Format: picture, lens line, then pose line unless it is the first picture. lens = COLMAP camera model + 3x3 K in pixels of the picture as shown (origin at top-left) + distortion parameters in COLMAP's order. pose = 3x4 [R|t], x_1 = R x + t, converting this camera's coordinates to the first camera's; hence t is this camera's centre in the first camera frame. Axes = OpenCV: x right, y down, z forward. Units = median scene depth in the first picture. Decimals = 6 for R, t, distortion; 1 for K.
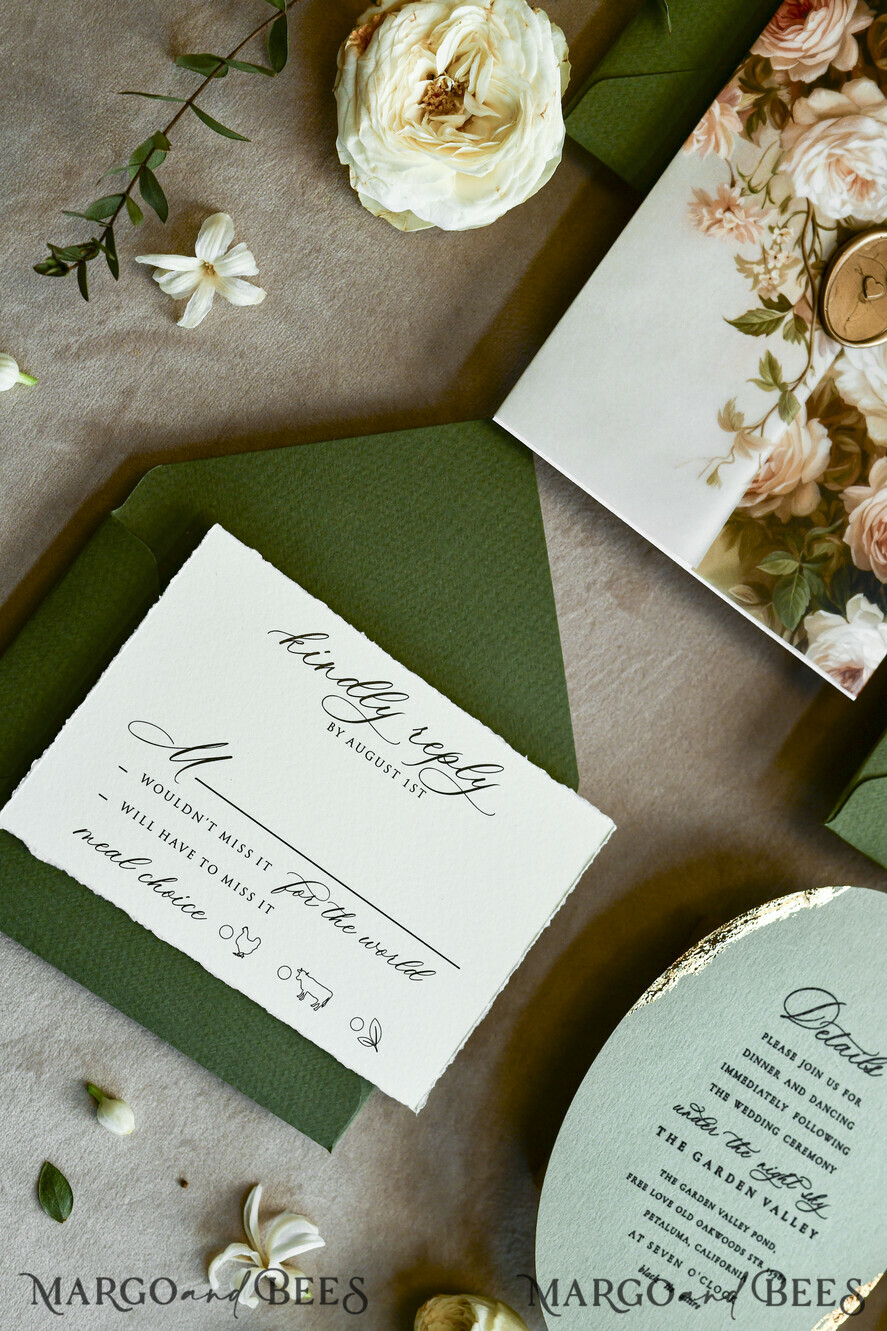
lens RADIAL K [[1982.0, 0, 447.9], [0, 1982.0, 659.4], [0, 0, 1]] dist [-0.028558, 0.000000]
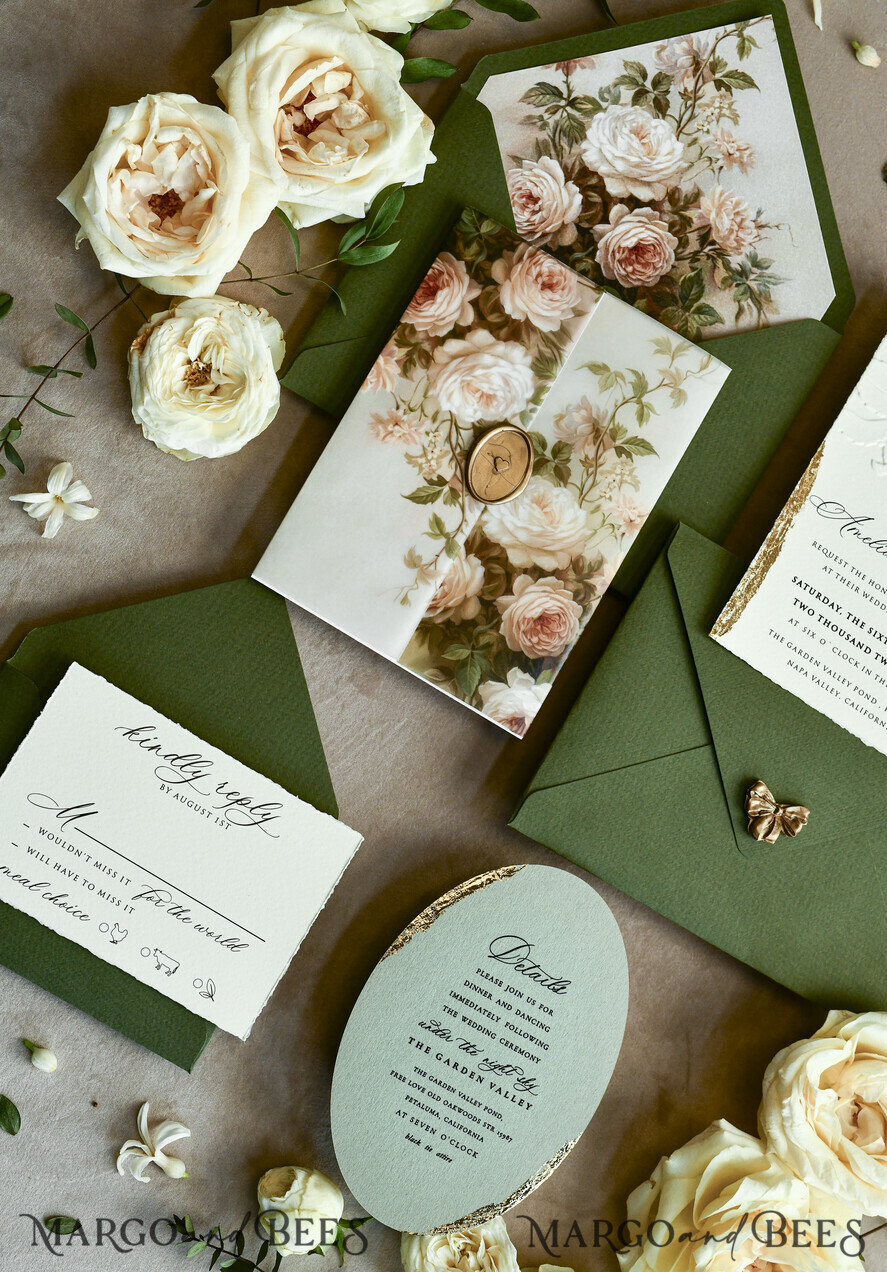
lens RADIAL K [[2073.0, 0, 484.6], [0, 2073.0, 652.9], [0, 0, 1]] dist [-0.018581, 0.000000]
pose [[0.994050, -0.100764, -0.041359, 0.255953], [0.096756, 0.991269, -0.089573, 0.095561], [0.050023, 0.085038, 0.995121, -0.564233]]
